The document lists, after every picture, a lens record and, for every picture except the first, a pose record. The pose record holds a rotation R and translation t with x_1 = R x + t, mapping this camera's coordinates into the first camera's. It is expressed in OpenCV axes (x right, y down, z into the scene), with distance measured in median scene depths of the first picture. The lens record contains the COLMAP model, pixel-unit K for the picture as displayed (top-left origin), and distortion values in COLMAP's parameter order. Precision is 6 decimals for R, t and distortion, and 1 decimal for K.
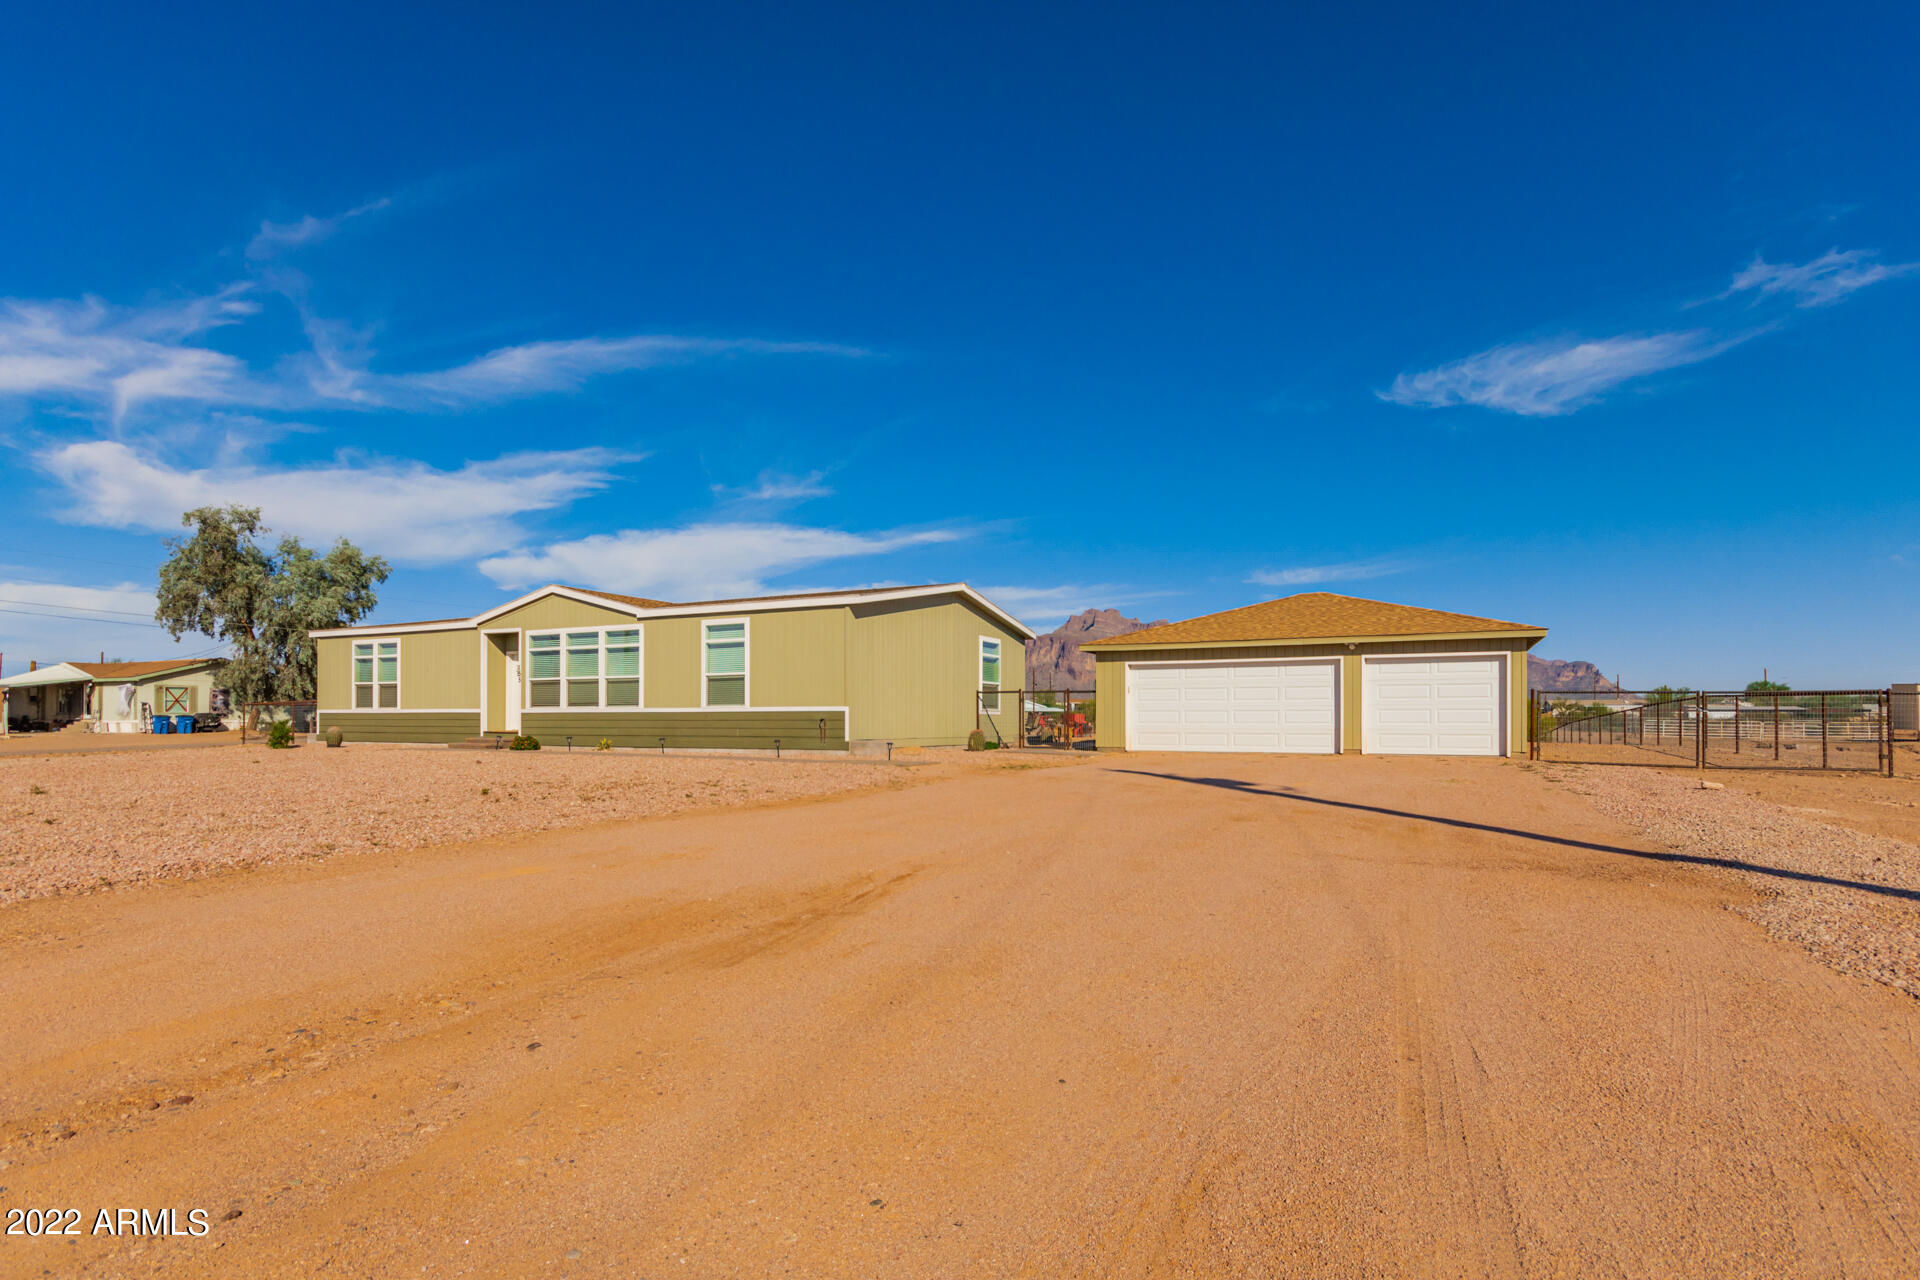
lens RADIAL K [[903.1, 0, 1015.0], [0, 903.1, 635.0], [0, 0, 1]] dist [0.015383, 0.000202]
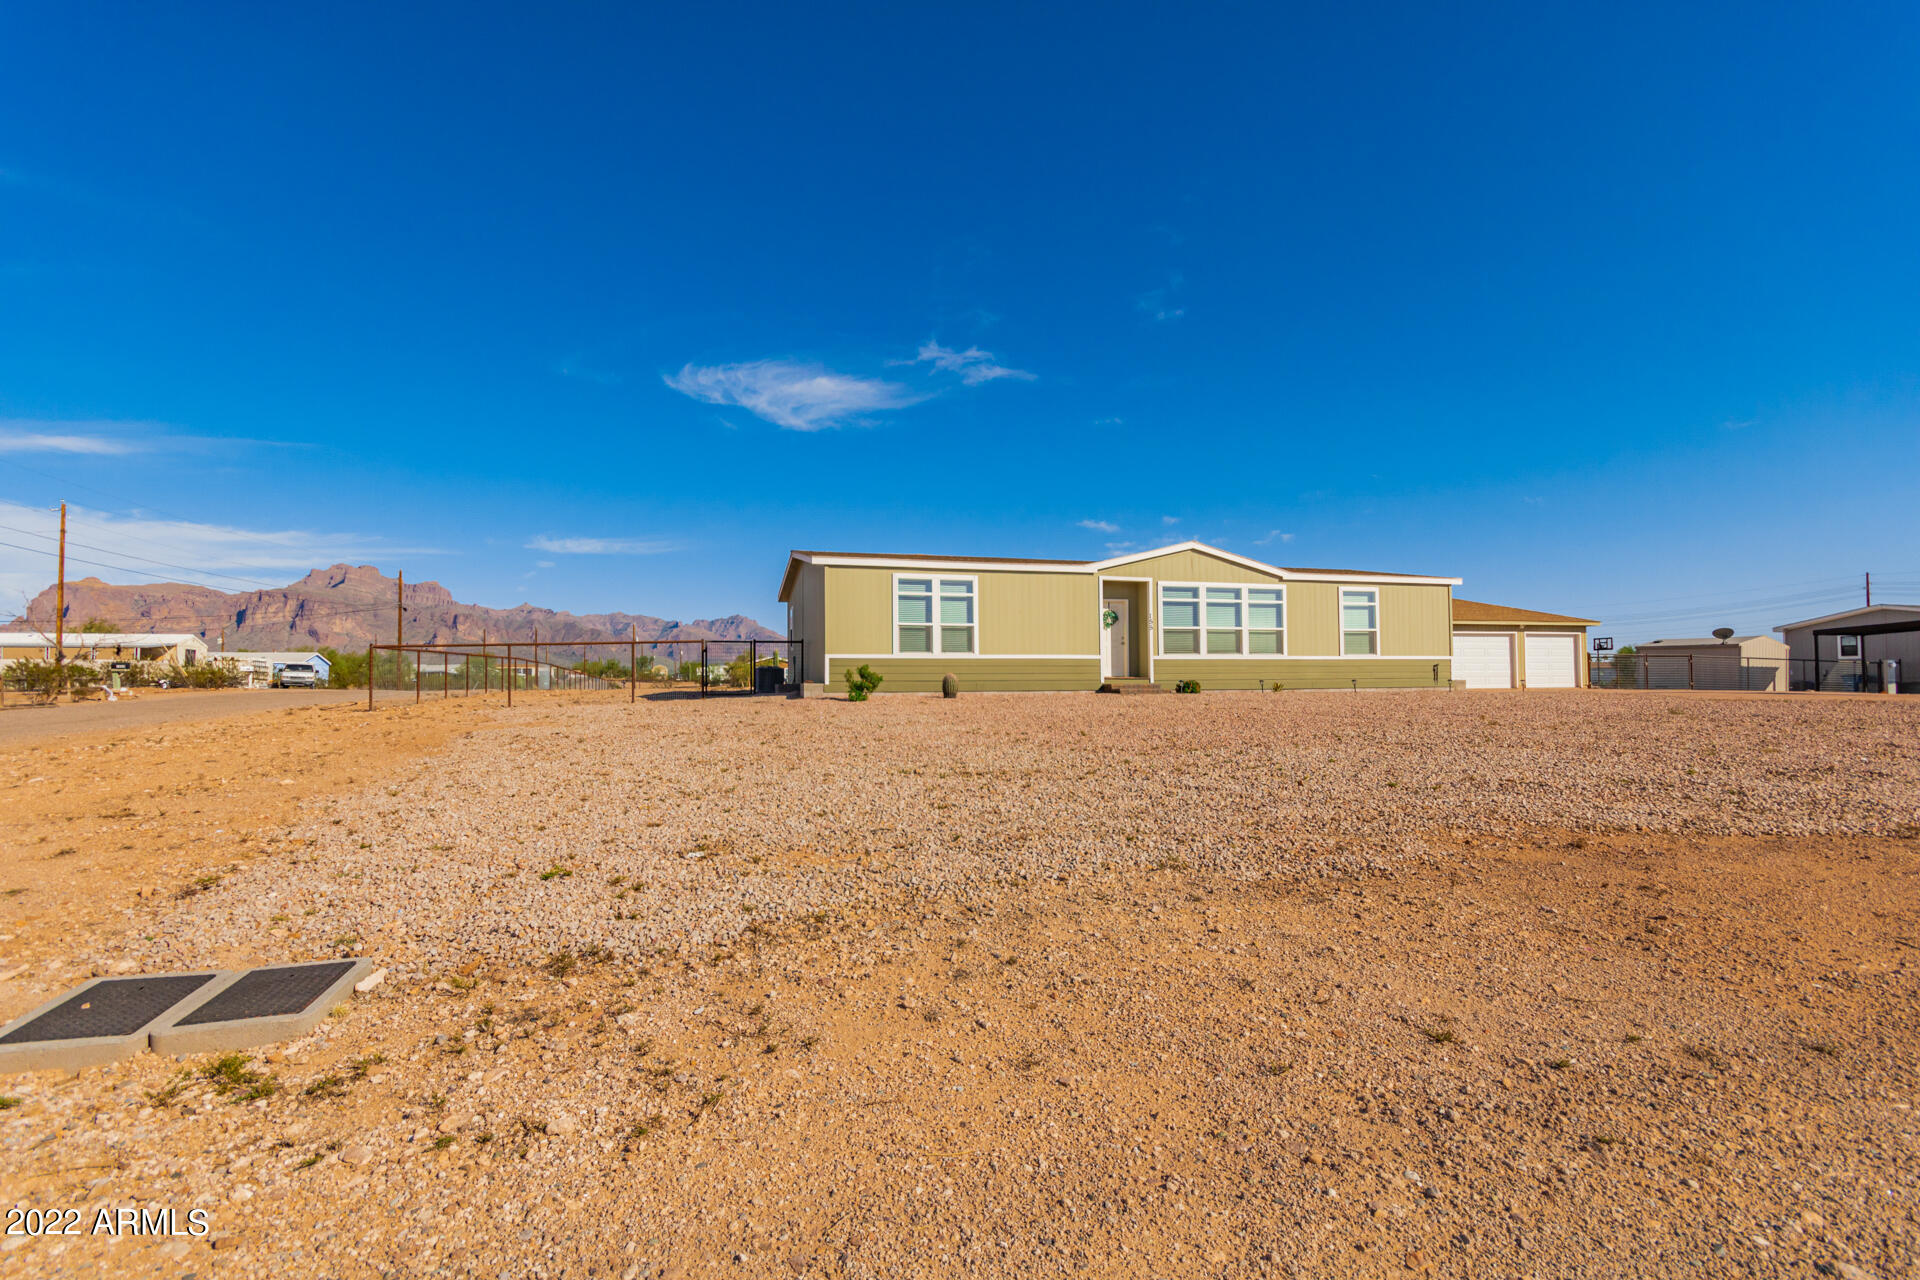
lens RADIAL K [[868.9, 0, 942.9], [0, 868.9, 674.6], [0, 0, 1]] dist [0.000057, 0.000144]
pose [[0.761366, 0.001759, 0.648320, -1.348304], [-0.051759, 0.996969, 0.058078, 0.056069], [-0.646253, -0.077775, 0.759149, 0.378802]]
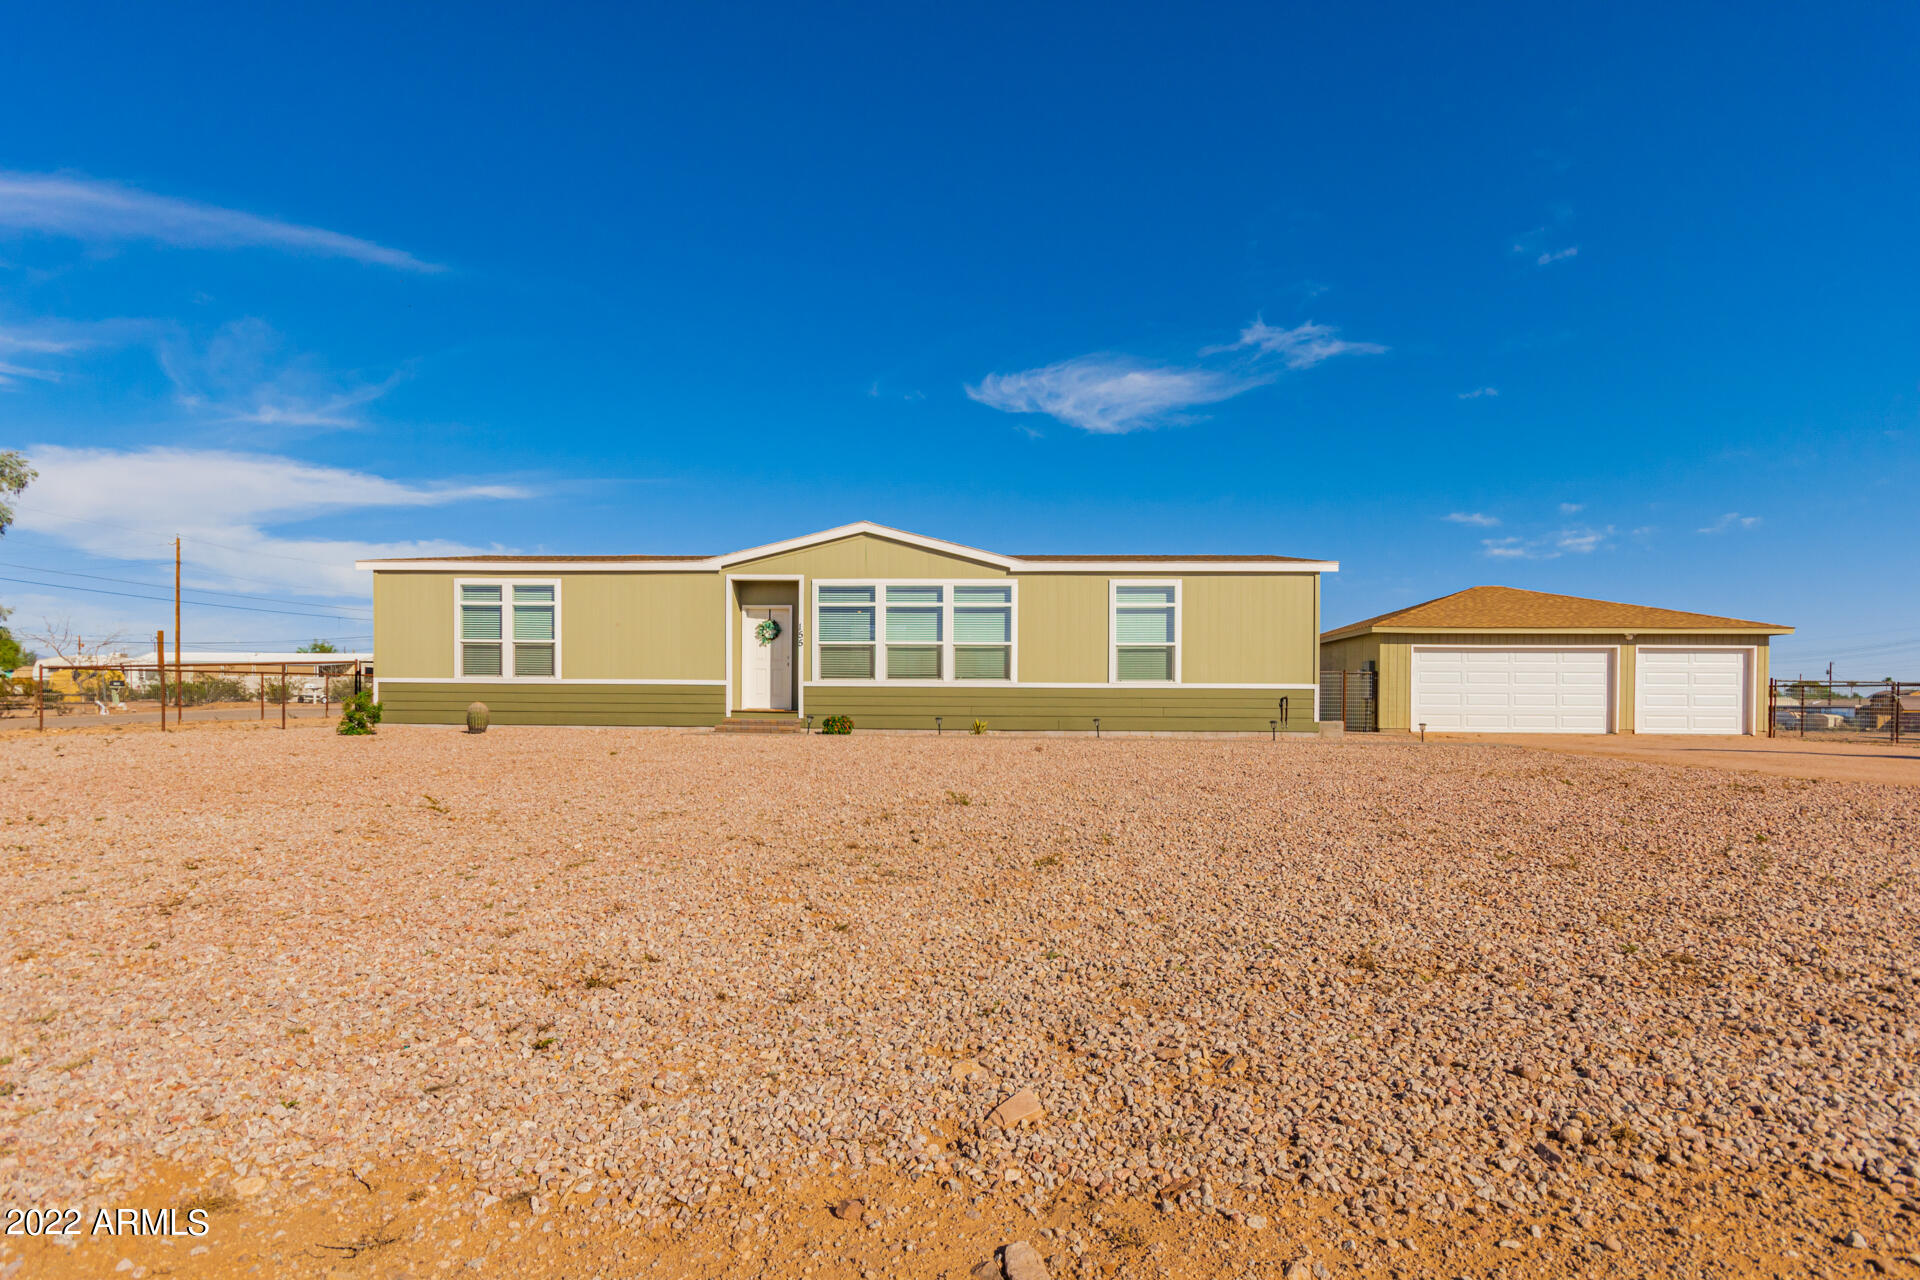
lens RADIAL K [[922.5, 0, 955.2], [0, 922.5, 691.3], [0, 0, 1]] dist [-0.002671, -0.000317]
pose [[0.927849, 0.011592, 0.372776, -0.698501], [-0.041527, 0.996513, 0.072376, 0.027415], [-0.370637, -0.082634, 0.925095, 0.221430]]
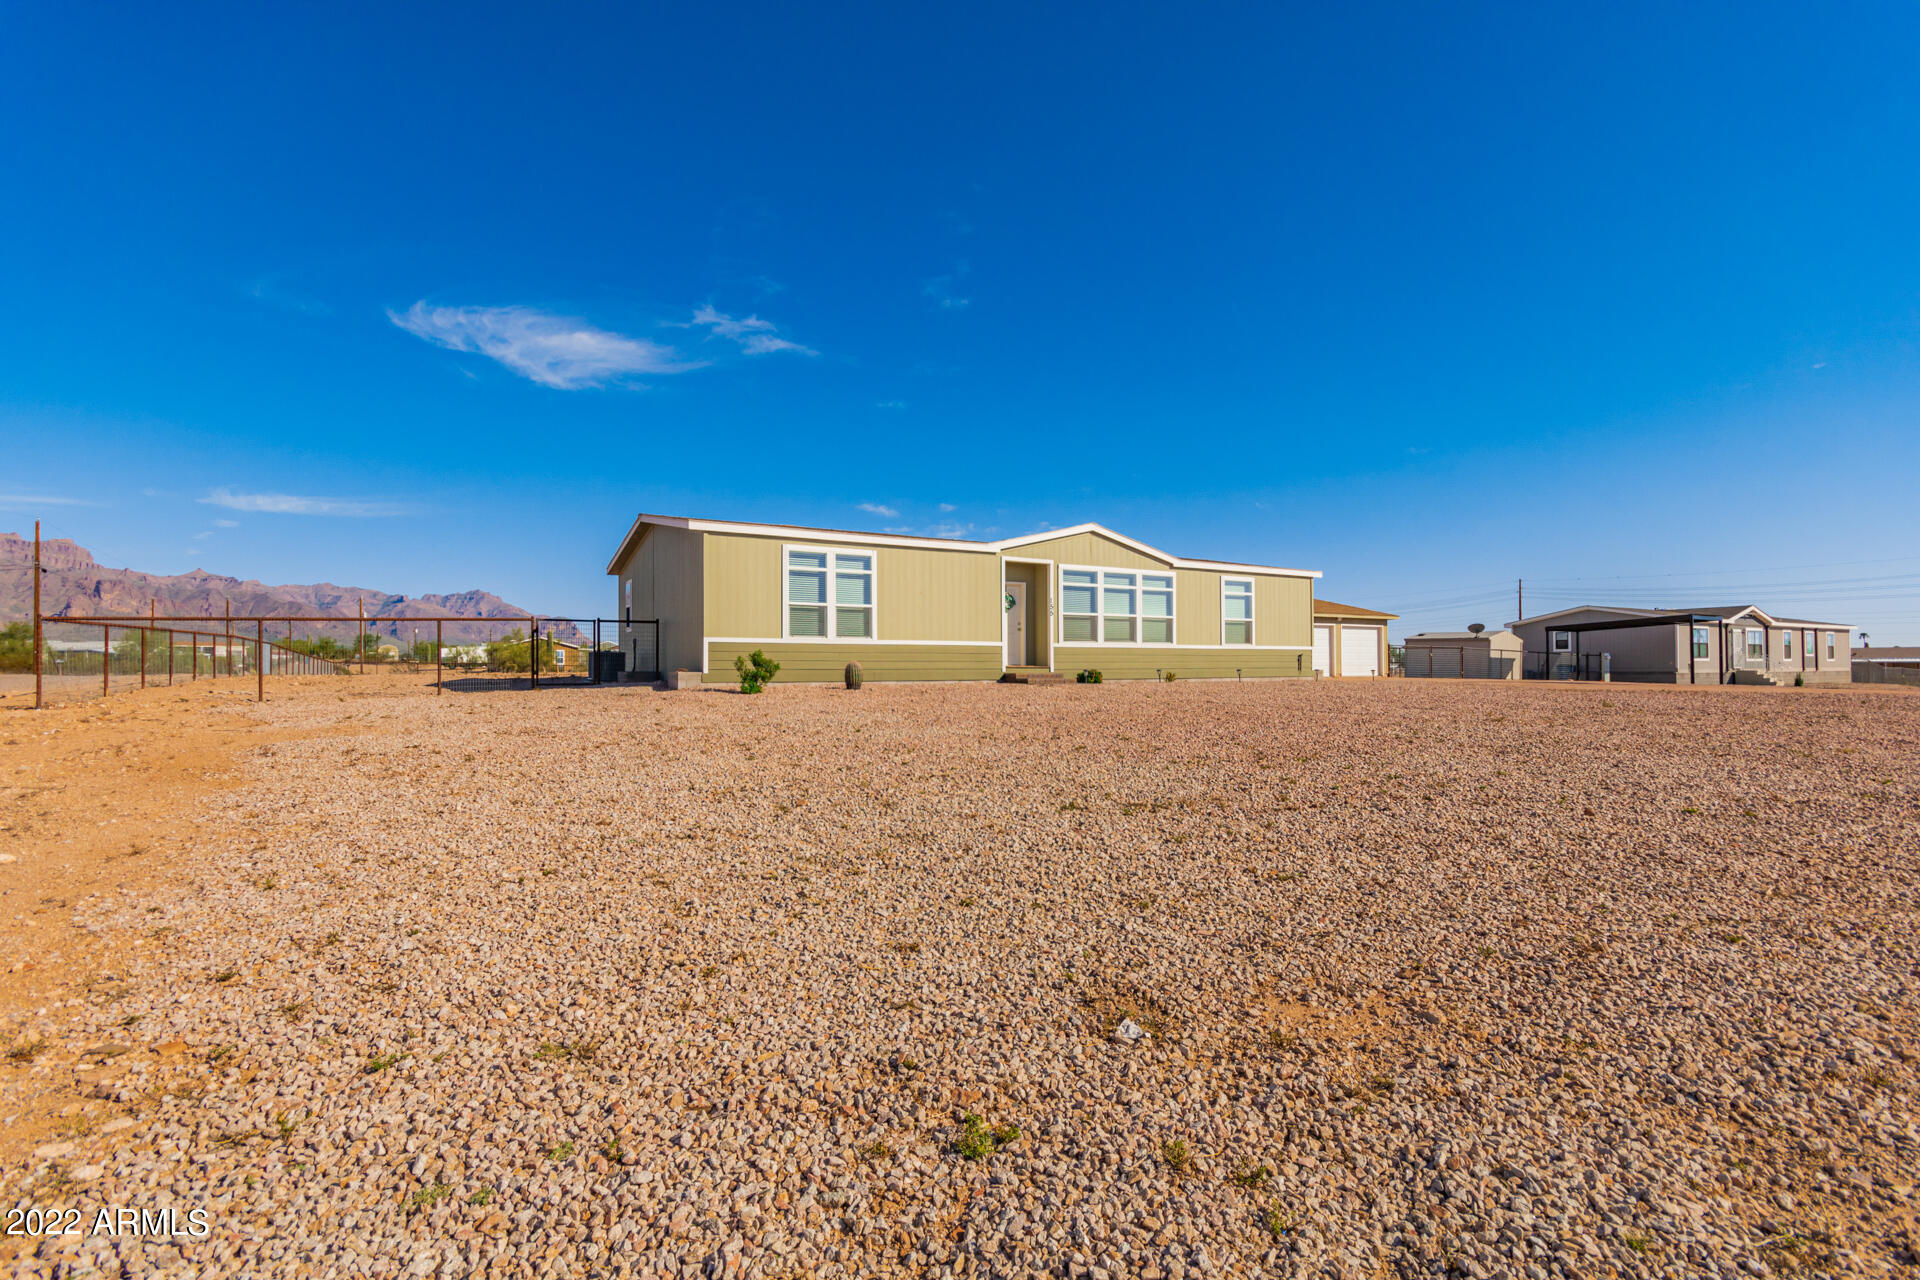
lens RADIAL K [[888.4, 0, 952.0], [0, 888.4, 656.6], [0, 0, 1]] dist [0.000971, -0.005077]
pose [[0.571236, 0.008584, 0.820741, -1.367687], [-0.071176, 0.996697, 0.039114, 0.064474], [-0.817694, -0.080761, 0.569960, 0.521371]]
